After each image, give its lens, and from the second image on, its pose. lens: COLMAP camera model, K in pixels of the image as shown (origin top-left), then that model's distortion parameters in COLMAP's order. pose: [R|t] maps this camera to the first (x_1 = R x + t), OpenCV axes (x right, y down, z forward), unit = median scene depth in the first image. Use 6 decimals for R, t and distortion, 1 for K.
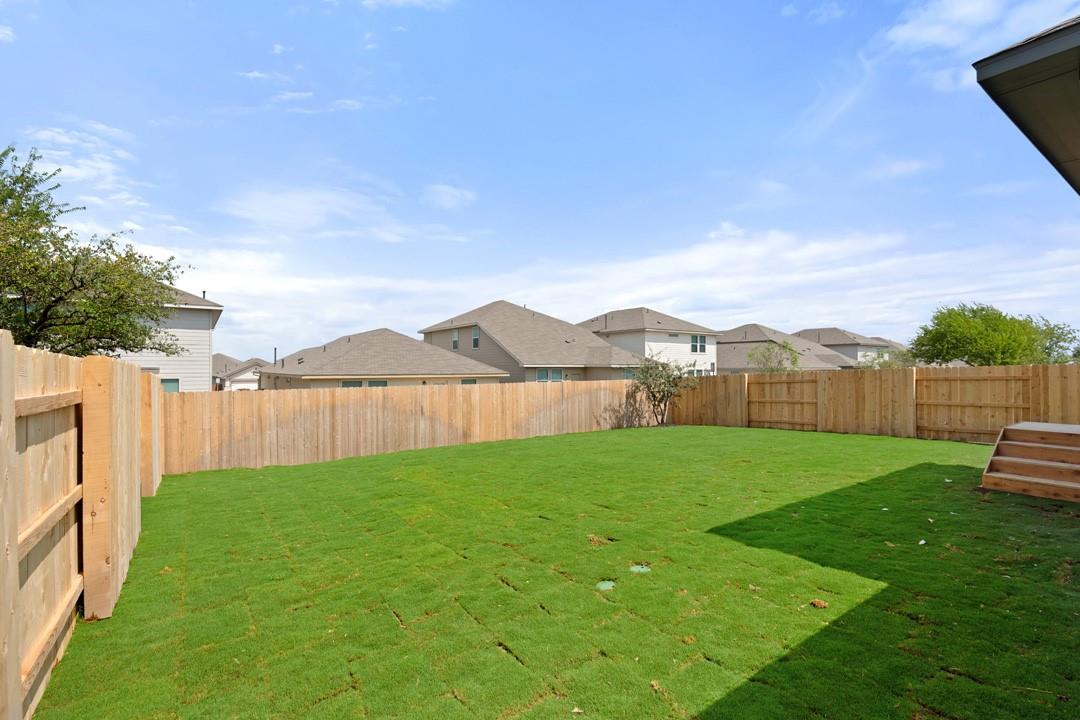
lens RADIAL K [[492.2, 0, 544.6], [0, 492.2, 365.3], [0, 0, 1]] dist [-0.000166, -0.005674]
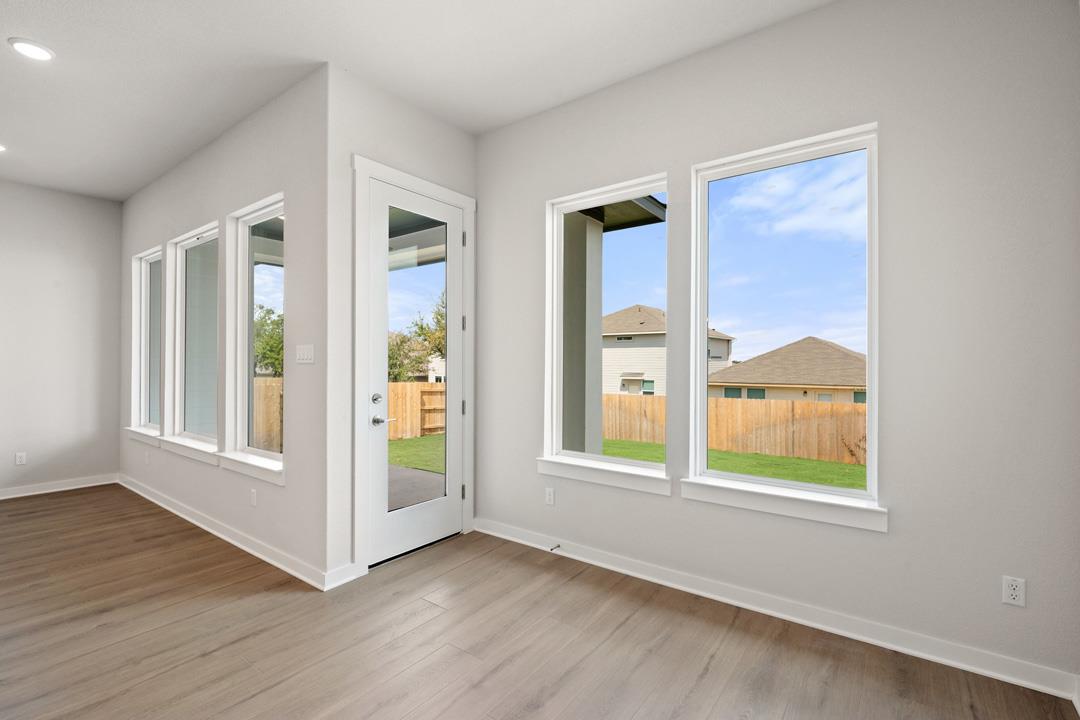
lens RADIAL K [[492.2, 0, 537.9], [0, 492.2, 366.9], [0, 0, 1]] dist [-0.000166, -0.005674]
pose [[0.305939, 0.008723, -0.952011, 0.554618], [0.003776, 0.999939, 0.010376, -0.030155], [0.952044, -0.006770, 0.305887, 0.185051]]
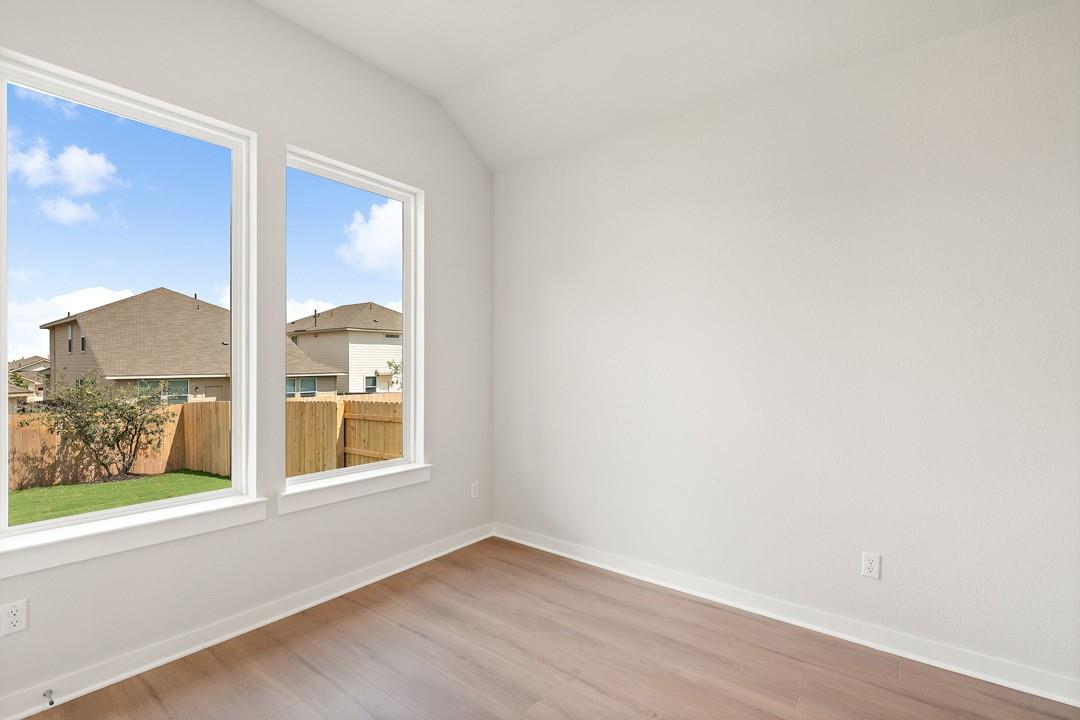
lens RADIAL K [[492.2, 0, 546.2], [0, 492.2, 381.0], [0, 0, 1]] dist [-0.000166, -0.005674]
pose [[0.954268, -0.010371, 0.298771, 0.470285], [-0.001531, 0.999215, 0.039574, -0.030246], [-0.298947, -0.038222, 0.953504, 0.134905]]
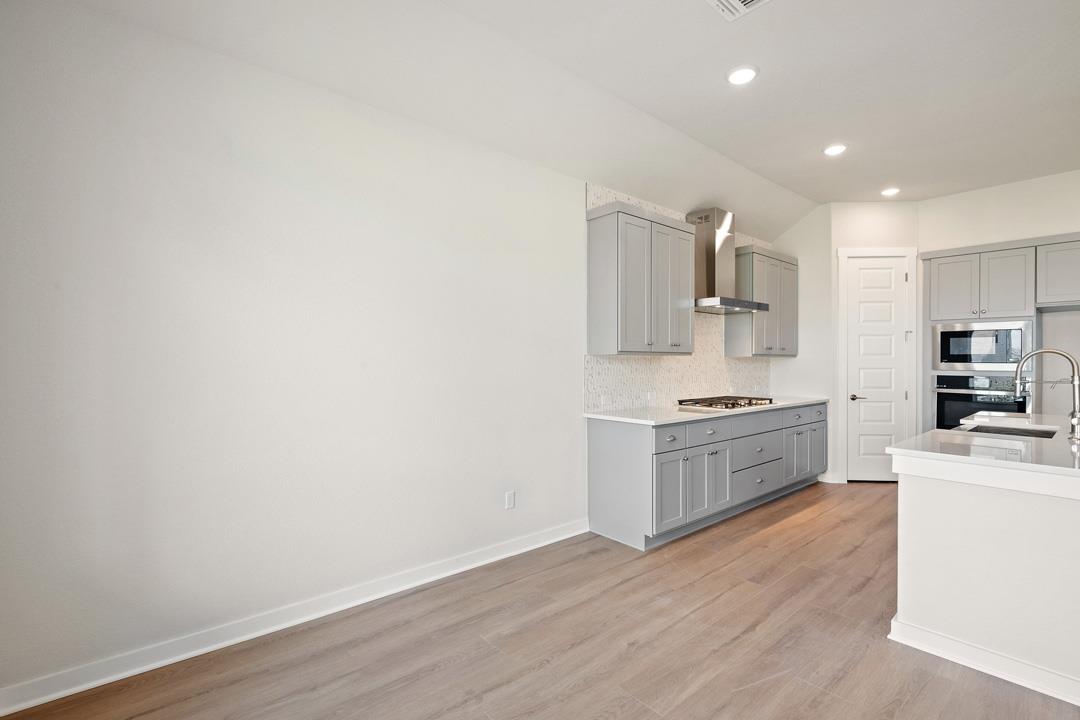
lens RADIAL K [[492.2, 0, 536.4], [0, 492.2, 359.8], [0, 0, 1]] dist [-0.000166, -0.005674]
pose [[-0.087096, -0.000845, 0.996200, 0.413737], [-0.007092, 0.999975, 0.000228, -0.030667], [-0.996175, -0.007045, -0.087100, 0.218481]]
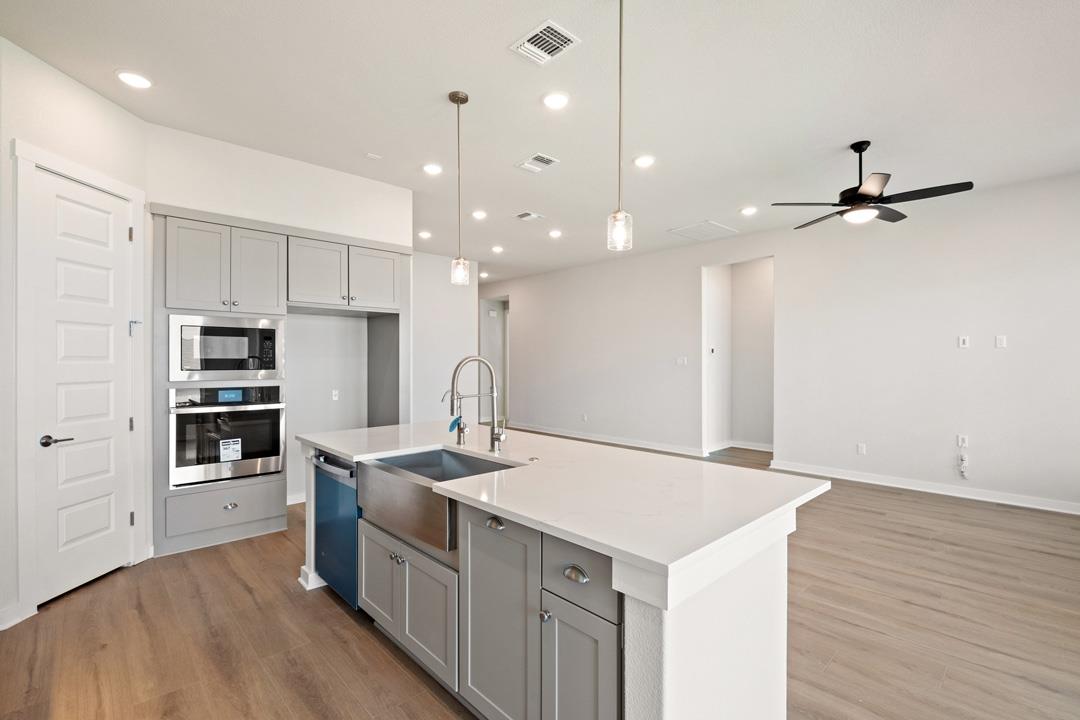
lens RADIAL K [[492.2, 0, 542.1], [0, 492.2, 360.0], [0, 0, 1]] dist [-0.000166, -0.005674]
pose [[-0.990913, 0.000040, -0.134501, 0.532993], [0.000901, 0.999980, -0.006339, -0.032882], [0.134498, -0.006402, -0.990893, 0.182073]]
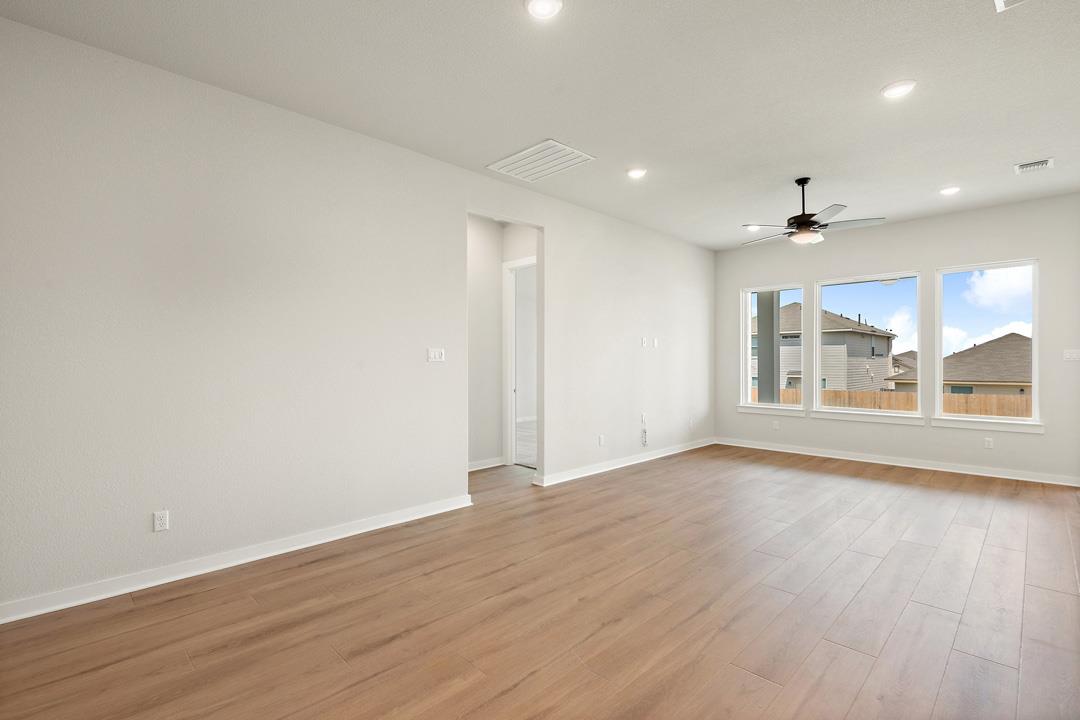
lens RADIAL K [[492.2, 0, 535.6], [0, 492.2, 367.0], [0, 0, 1]] dist [-0.000166, -0.005674]
pose [[0.154602, 0.009648, -0.987930, 0.592773], [0.008785, 0.999899, 0.011140, -0.031587], [0.987938, -0.010402, 0.154502, -0.120201]]
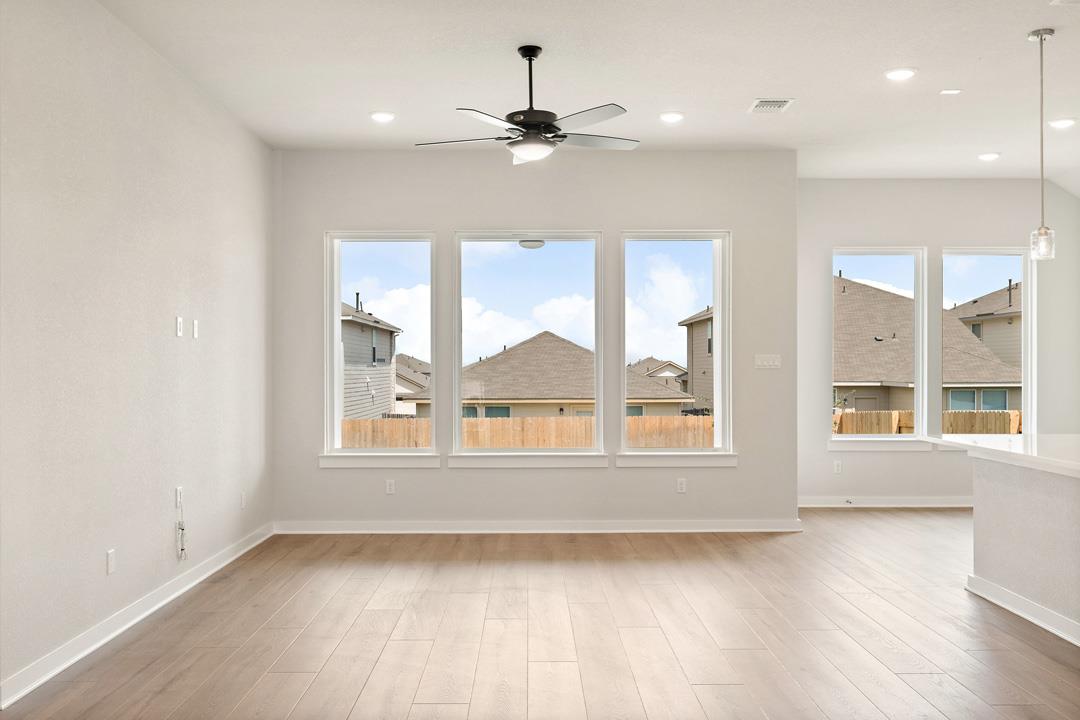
lens RADIAL K [[949.1, 0, 539.9], [0, 949.1, 365.0], [0, 0, 1]] dist [0.010475, -0.015103]
pose [[0.822499, -0.004336, -0.568750, 0.534031], [0.005377, 0.999986, 0.000151, -0.031607], [0.568741, -0.003182, 0.822510, -0.162698]]
